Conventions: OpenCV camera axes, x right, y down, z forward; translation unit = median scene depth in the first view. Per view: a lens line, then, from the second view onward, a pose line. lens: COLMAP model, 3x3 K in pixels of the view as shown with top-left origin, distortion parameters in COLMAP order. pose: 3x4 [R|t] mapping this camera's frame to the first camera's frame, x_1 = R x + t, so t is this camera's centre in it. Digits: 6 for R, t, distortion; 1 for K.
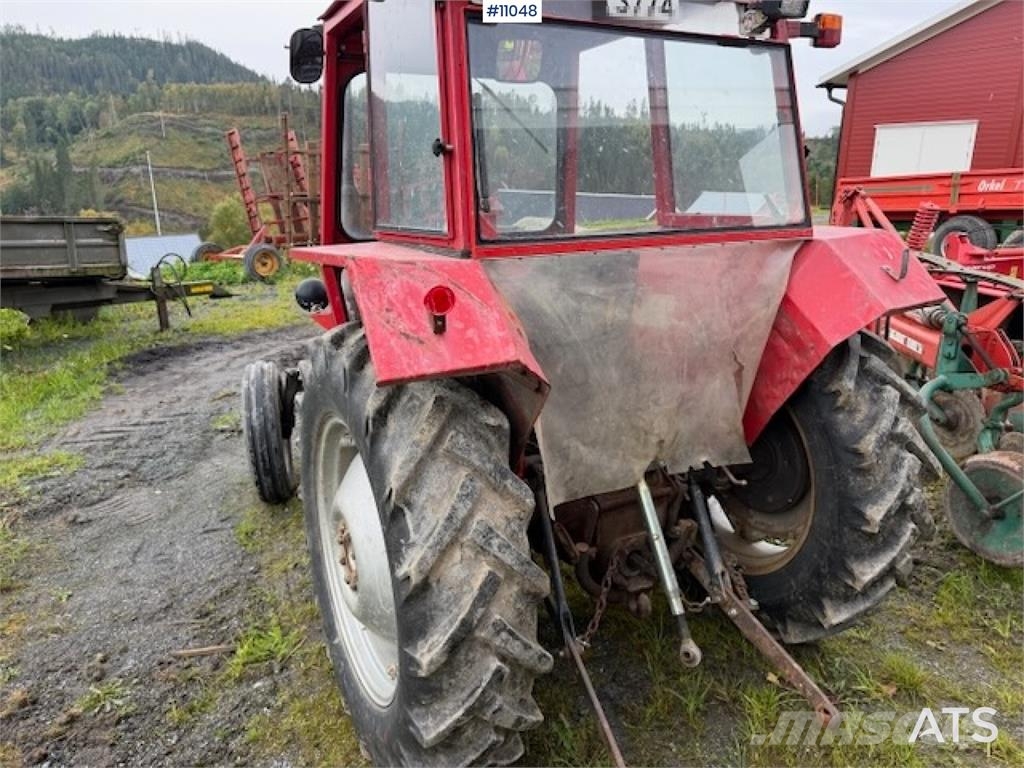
lens RADIAL K [[710.9, 0, 510.2], [0, 710.9, 382.8], [0, 0, 1]] dist [0.048939, -0.054158]
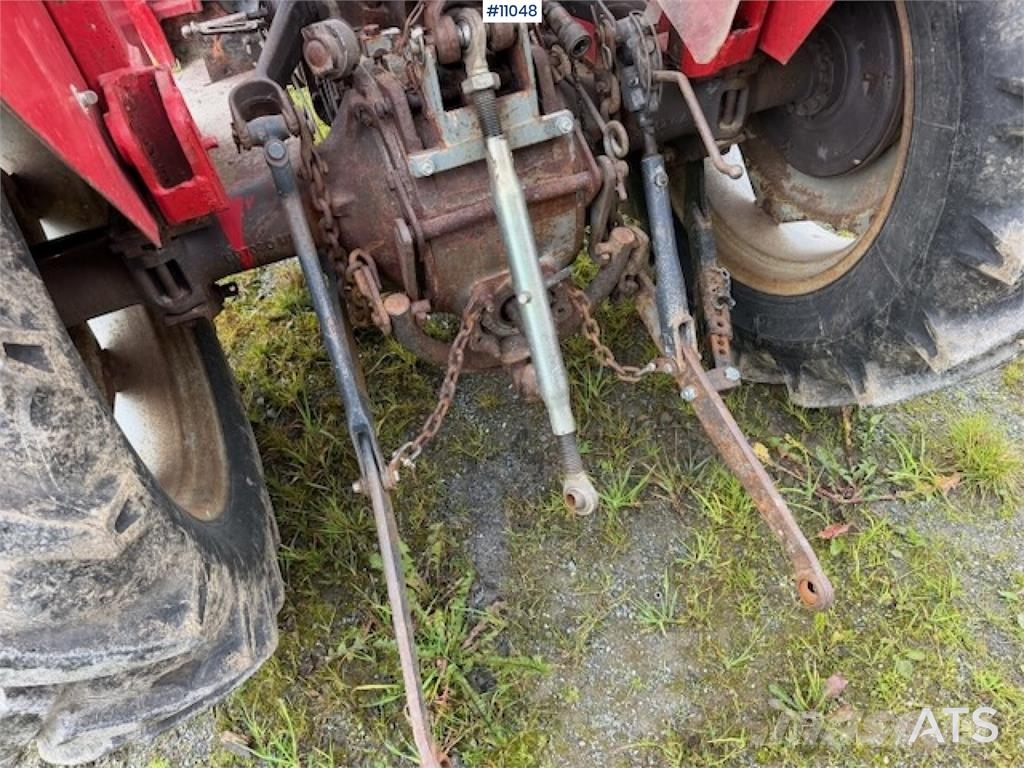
lens RADIAL K [[719.7, 0, 516.3], [0, 719.7, 382.4], [0, 0, 1]] dist [0.044552, -0.059518]
pose [[0.994969, 0.015934, -0.098904, 0.219110], [0.042237, 0.828509, 0.558381, -0.008790], [0.090840, -0.559750, 0.823668, 0.499383]]
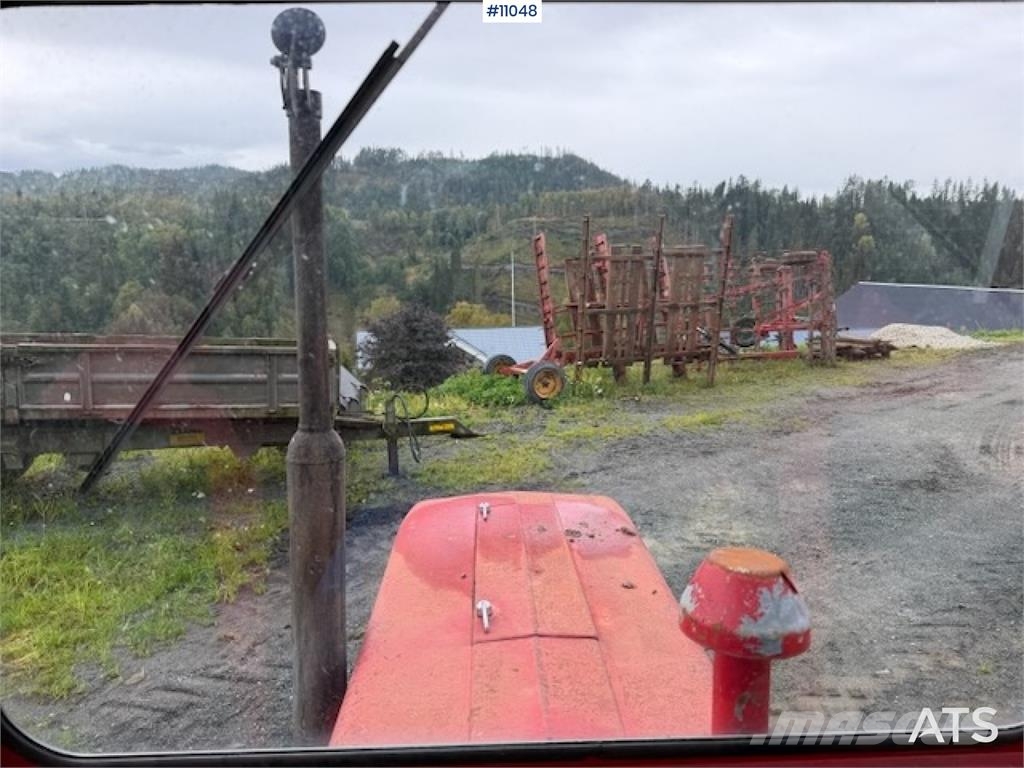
lens RADIAL K [[710.9, 0, 513.5], [0, 710.9, 403.6], [0, 0, 1]] dist [0.048939, -0.054158]
pose [[0.896020, 0.076174, -0.437431, -0.006071], [-0.117702, 0.990678, -0.068582, -0.399486], [0.428129, 0.112938, 0.896633, 1.082197]]
